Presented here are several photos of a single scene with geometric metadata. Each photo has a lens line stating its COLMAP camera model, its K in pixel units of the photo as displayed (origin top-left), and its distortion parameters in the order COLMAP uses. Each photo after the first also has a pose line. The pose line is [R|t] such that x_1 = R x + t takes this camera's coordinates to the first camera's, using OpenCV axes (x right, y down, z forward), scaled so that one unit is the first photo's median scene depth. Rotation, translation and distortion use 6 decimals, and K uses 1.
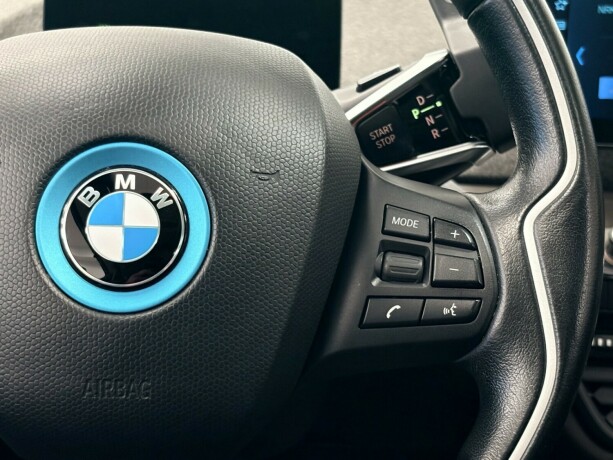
lens RADIAL K [[1169.7, 0, 306.5], [0, 1169.7, 230.0], [0, 0, 1]] dist [0.153555, -0.384487]
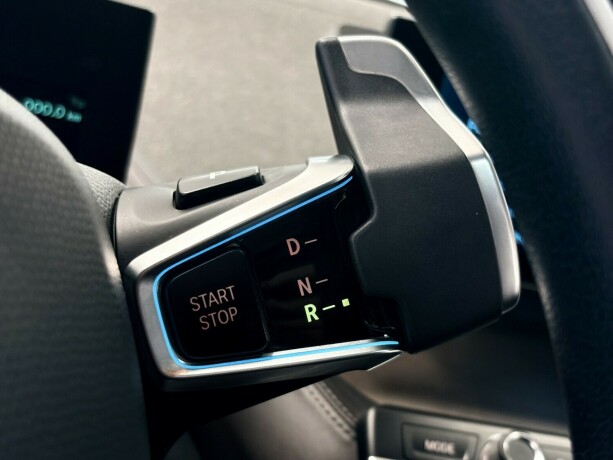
lens RADIAL K [[947.1, 0, 306.5], [0, 947.1, 230.0], [0, 0, 1]] dist [0.003640, -0.000622]
pose [[0.958588, 0.150325, 0.241890, -0.002615], [-0.153080, 0.988186, -0.007478, -0.180844], [-0.240156, -0.029860, 0.970275, 0.912932]]
